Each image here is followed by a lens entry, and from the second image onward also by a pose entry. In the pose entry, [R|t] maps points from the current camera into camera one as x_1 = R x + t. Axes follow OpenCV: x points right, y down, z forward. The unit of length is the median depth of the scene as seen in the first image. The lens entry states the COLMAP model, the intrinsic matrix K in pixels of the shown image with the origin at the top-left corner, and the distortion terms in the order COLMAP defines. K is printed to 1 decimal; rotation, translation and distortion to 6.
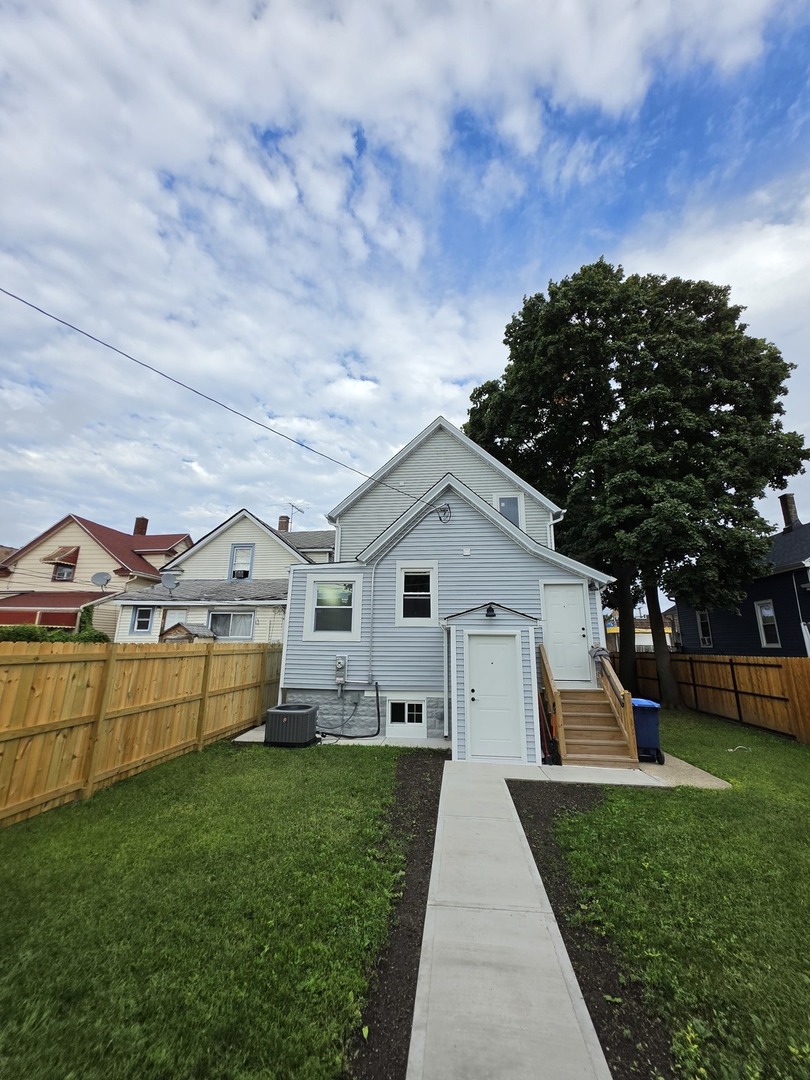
lens RADIAL K [[429.9, 0, 407.1], [0, 429.9, 536.1], [0, 0, 1]] dist [0.001594, 0.000567]
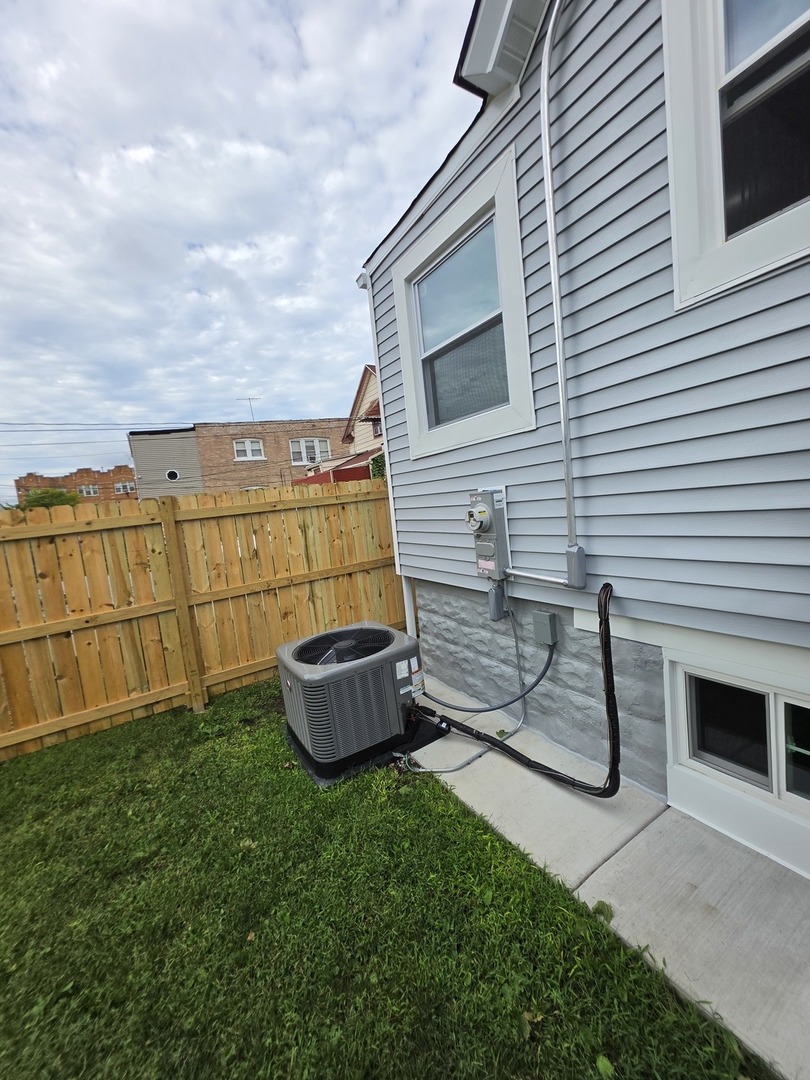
lens RADIAL K [[429.9, 0, 405.6], [0, 429.9, 536.4], [0, 0, 1]] dist [0.001594, 0.000567]
pose [[0.607477, -0.008170, -0.794295, 0.049992], [0.305990, 0.925185, 0.224505, 0.228048], [0.733036, -0.379428, 0.564529, 0.794126]]
